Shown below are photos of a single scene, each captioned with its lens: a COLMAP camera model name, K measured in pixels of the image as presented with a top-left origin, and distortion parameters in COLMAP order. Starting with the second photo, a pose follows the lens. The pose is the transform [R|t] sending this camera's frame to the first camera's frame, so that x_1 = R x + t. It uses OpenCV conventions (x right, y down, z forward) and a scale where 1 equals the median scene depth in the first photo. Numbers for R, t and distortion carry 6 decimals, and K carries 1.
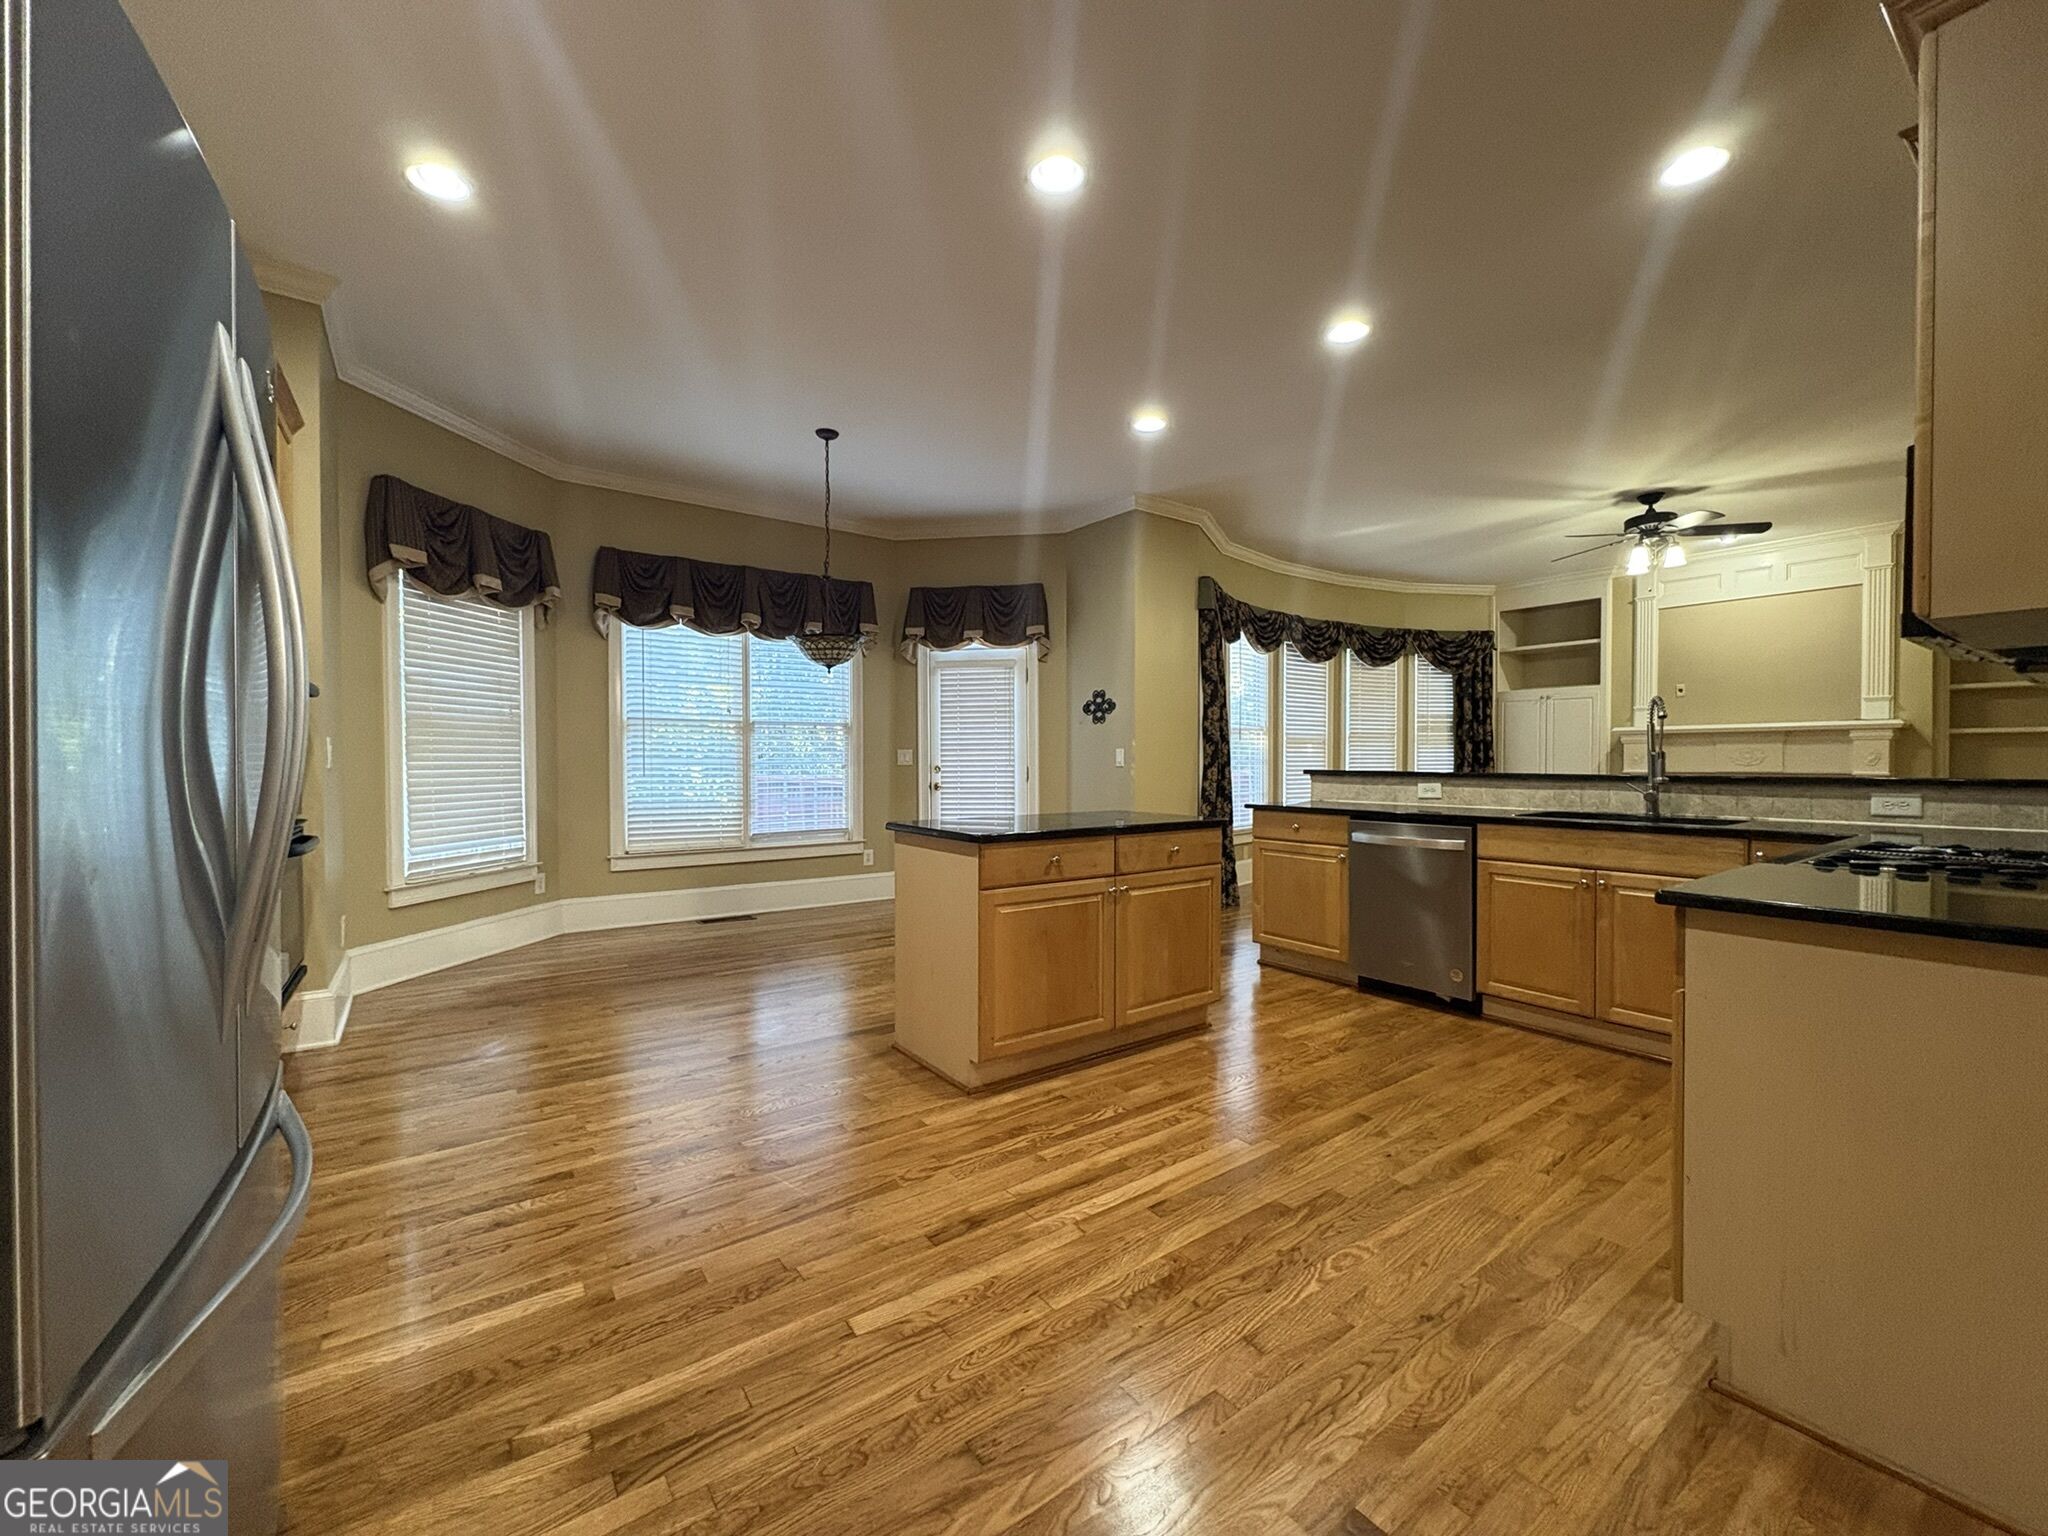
lens RADIAL K [[823.2, 0, 1019.9], [0, 823.2, 774.2], [0, 0, 1]] dist [0.000569, -0.000138]
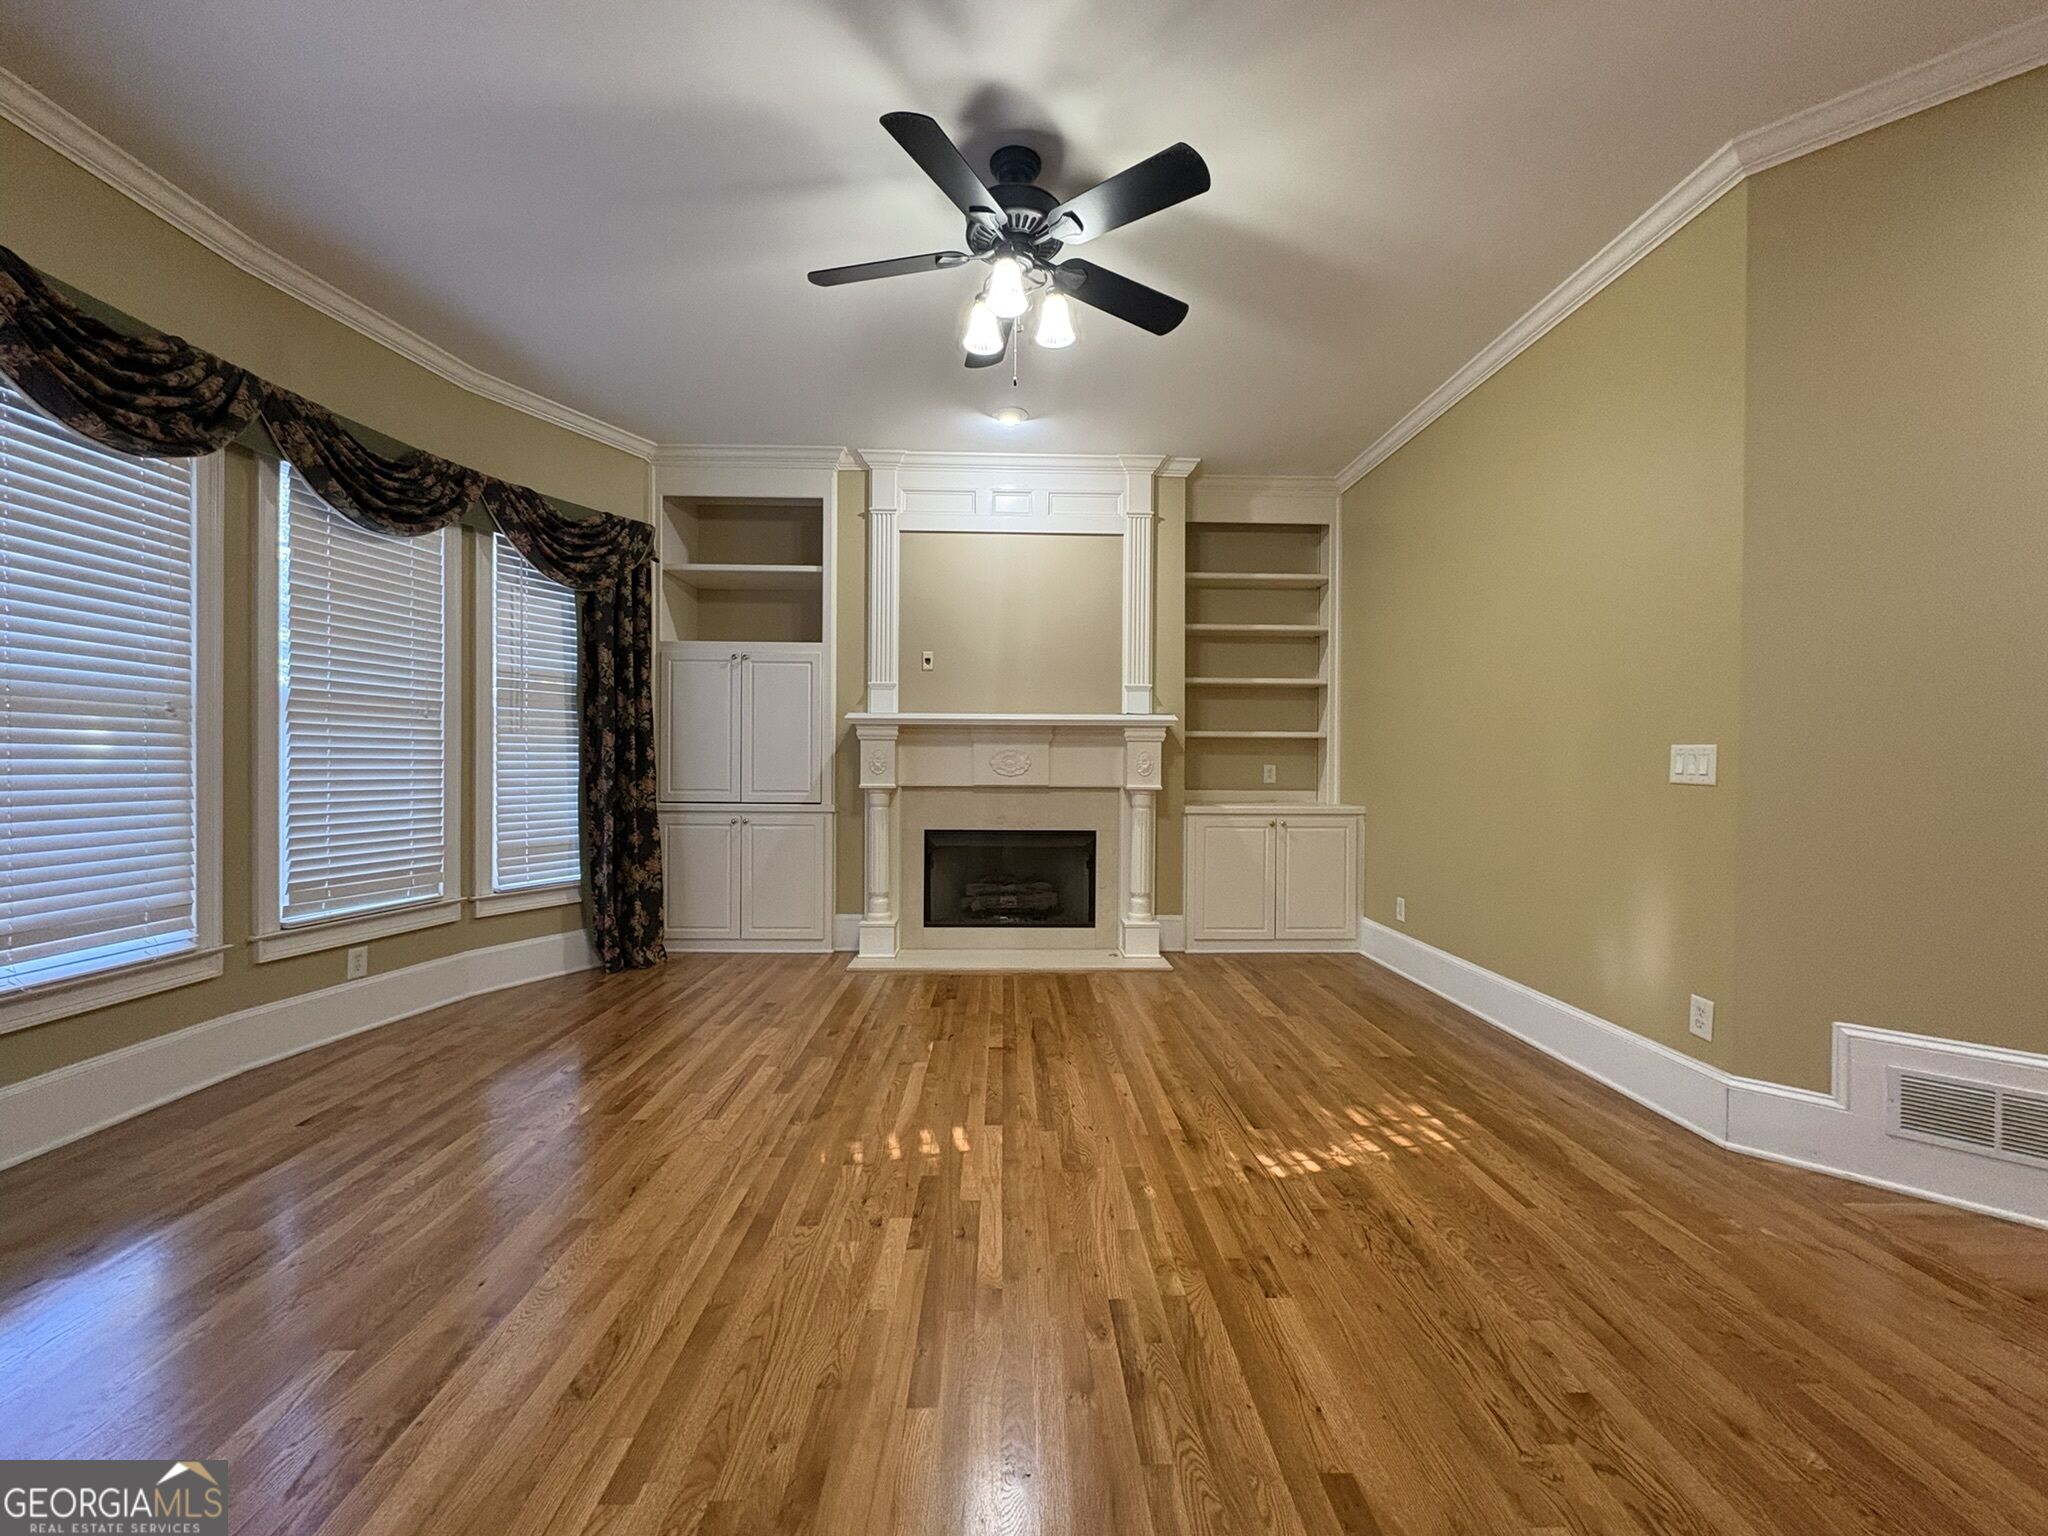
lens RADIAL K [[823.2, 0, 1025.4], [0, 823.2, 772.5], [0, 0, 1]] dist [0.000569, -0.000138]
pose [[0.568444, -0.005424, 0.822704, 0.280687], [0.006694, 0.999976, 0.001968, -0.012422], [-0.822695, 0.004388, 0.568467, 0.513117]]
